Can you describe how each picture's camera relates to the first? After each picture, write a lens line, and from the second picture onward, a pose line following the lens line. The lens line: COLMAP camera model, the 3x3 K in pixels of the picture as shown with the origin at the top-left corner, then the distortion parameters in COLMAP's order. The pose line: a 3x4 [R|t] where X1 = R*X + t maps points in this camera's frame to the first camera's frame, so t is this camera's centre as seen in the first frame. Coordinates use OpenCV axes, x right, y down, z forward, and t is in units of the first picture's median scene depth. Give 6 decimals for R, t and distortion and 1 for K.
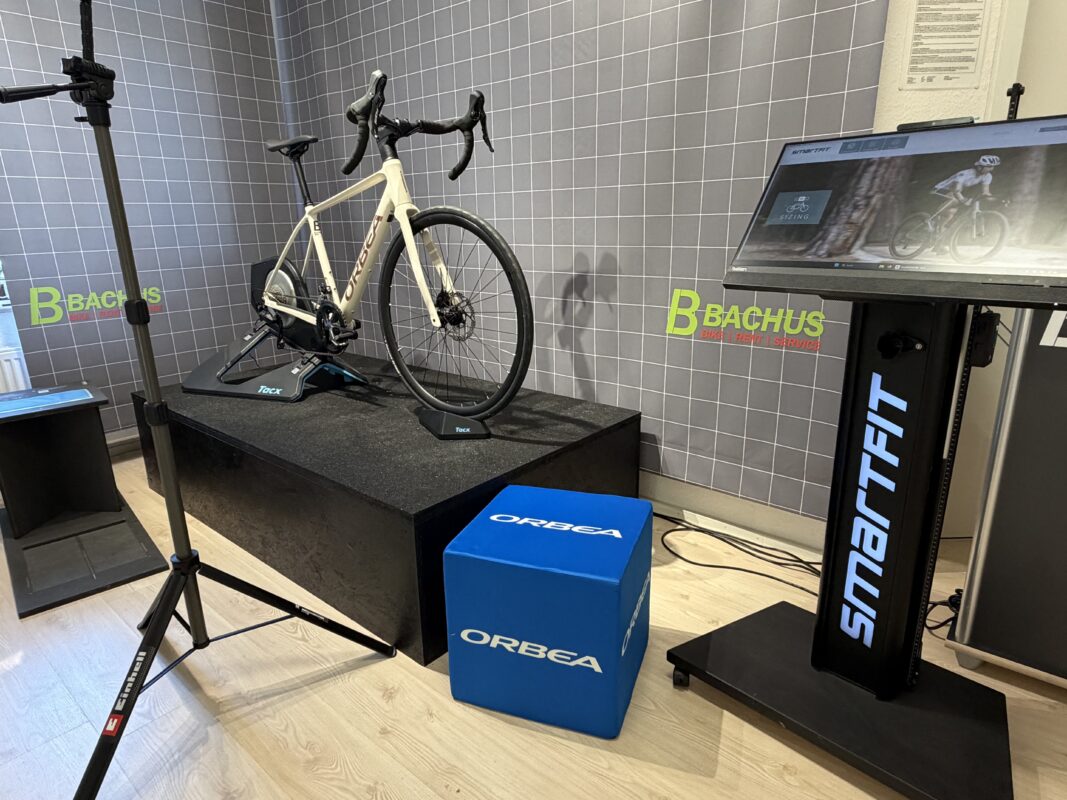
lens RADIAL K [[636.2, 0, 537.6], [0, 636.2, 401.6], [0, 0, 1]] dist [0.002133, 0.000312]
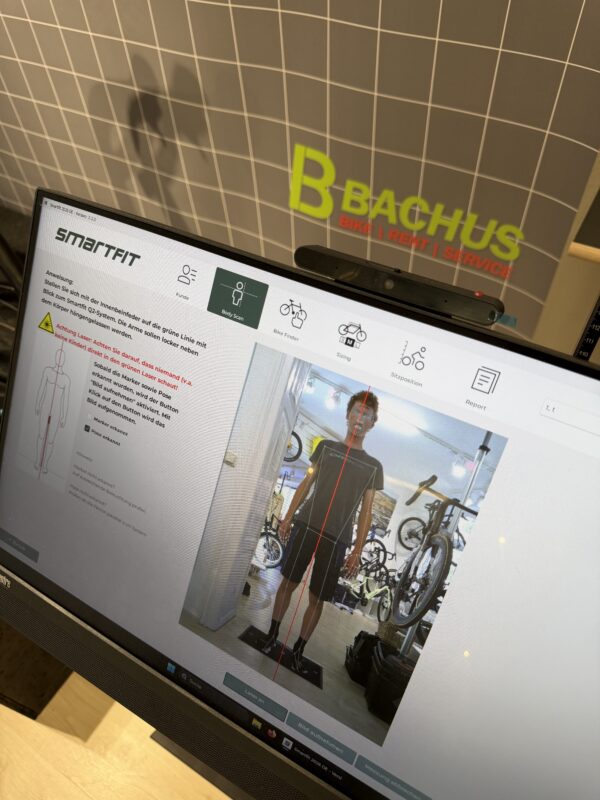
lens RADIAL K [[575.8, 0, 298.4], [0, 575.8, 398.4], [0, 0, 1]] dist [0.020332, -0.007070]
pose [[0.982346, -0.162457, 0.092762, 0.127144], [0.083497, 0.824477, 0.559702, -0.293451], [-0.167407, -0.542076, 0.823486, 0.404641]]
